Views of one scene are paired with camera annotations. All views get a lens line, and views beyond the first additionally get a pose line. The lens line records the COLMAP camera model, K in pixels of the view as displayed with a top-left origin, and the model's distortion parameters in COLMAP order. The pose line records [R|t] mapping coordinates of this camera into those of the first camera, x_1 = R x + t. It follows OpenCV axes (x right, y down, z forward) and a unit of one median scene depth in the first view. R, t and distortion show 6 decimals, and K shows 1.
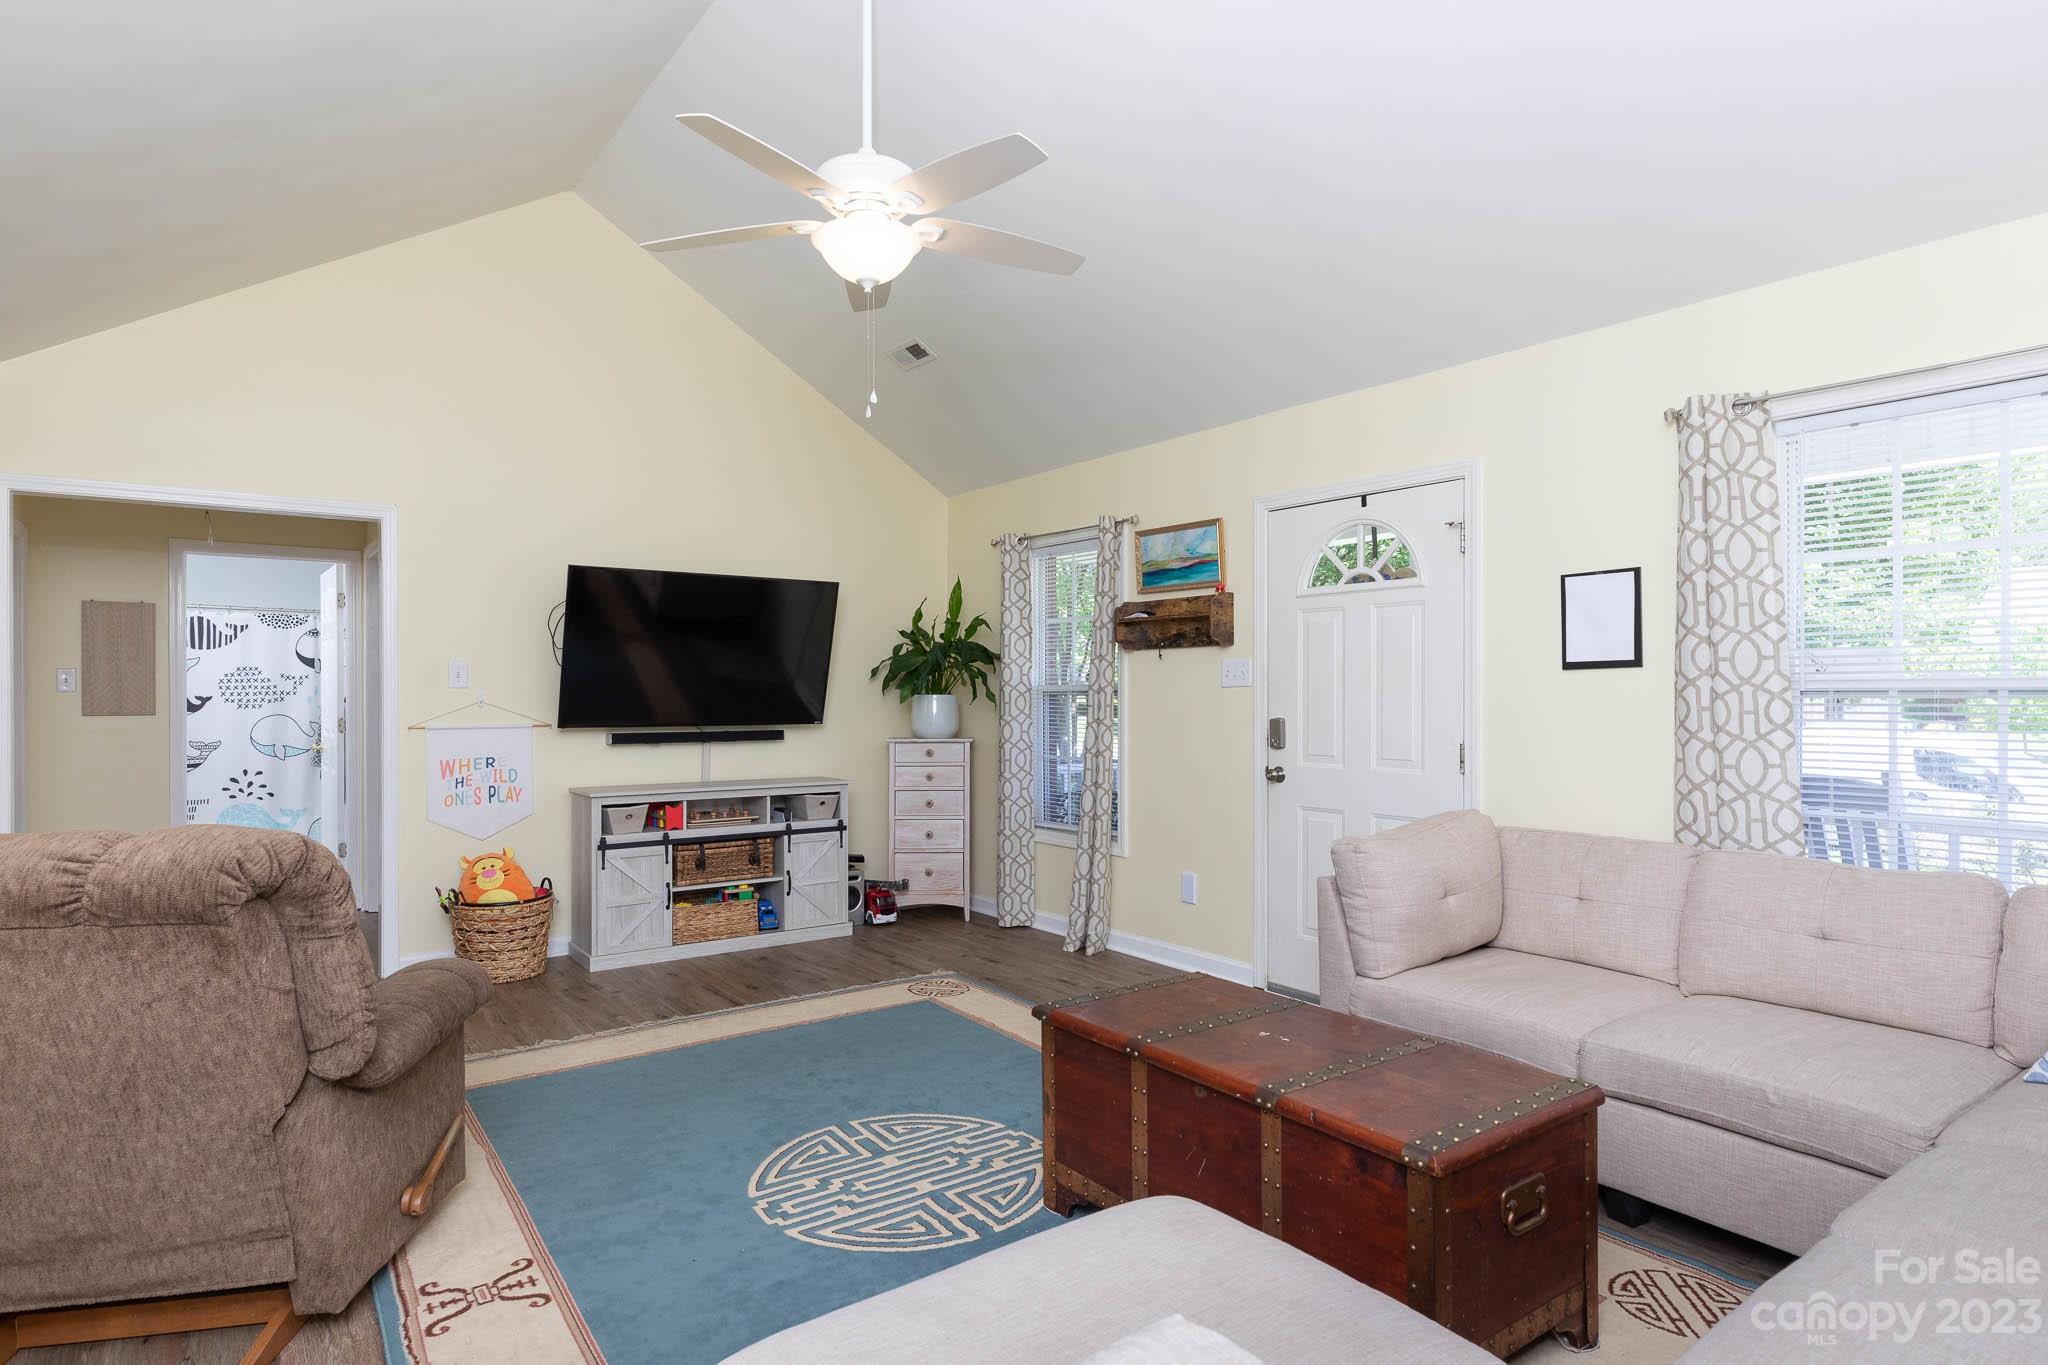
lens RADIAL K [[1110.1, 0, 1024.0], [0, 1110.1, 682.5], [0, 0, 1]] dist [-0.001075, -0.000235]
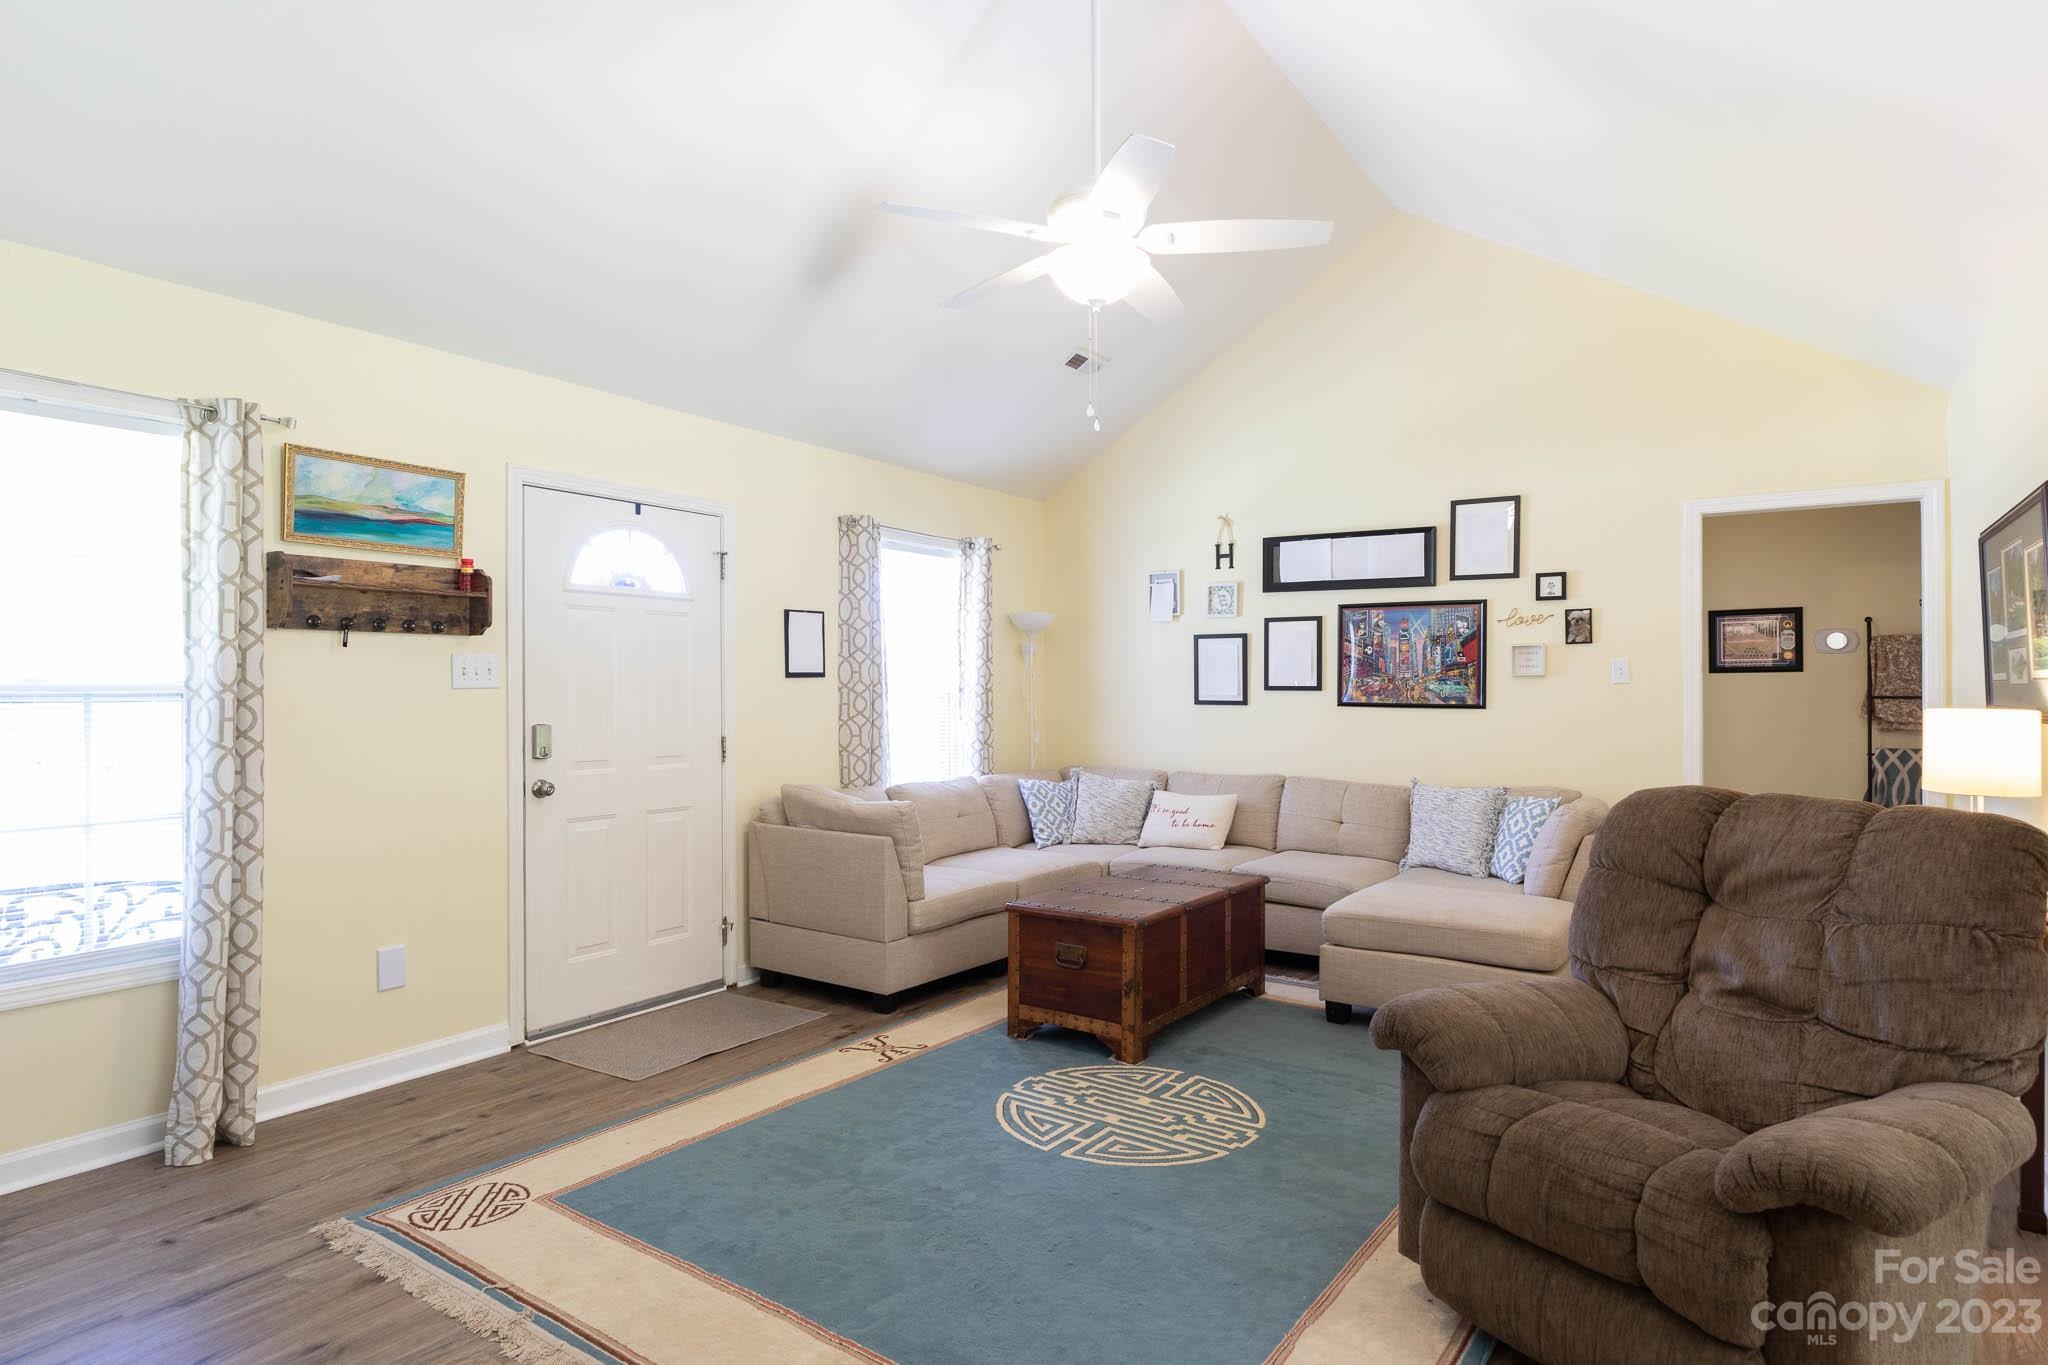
lens RADIAL K [[1110.1, 0, 1024.0], [0, 1110.1, 682.5], [0, 0, 1]] dist [-0.001075, -0.000235]
pose [[-0.325049, 0.013427, 0.945602, -0.779164], [-0.001318, 0.999892, -0.014651, 0.012101], [-0.945696, -0.006009, -0.324996, 0.991375]]
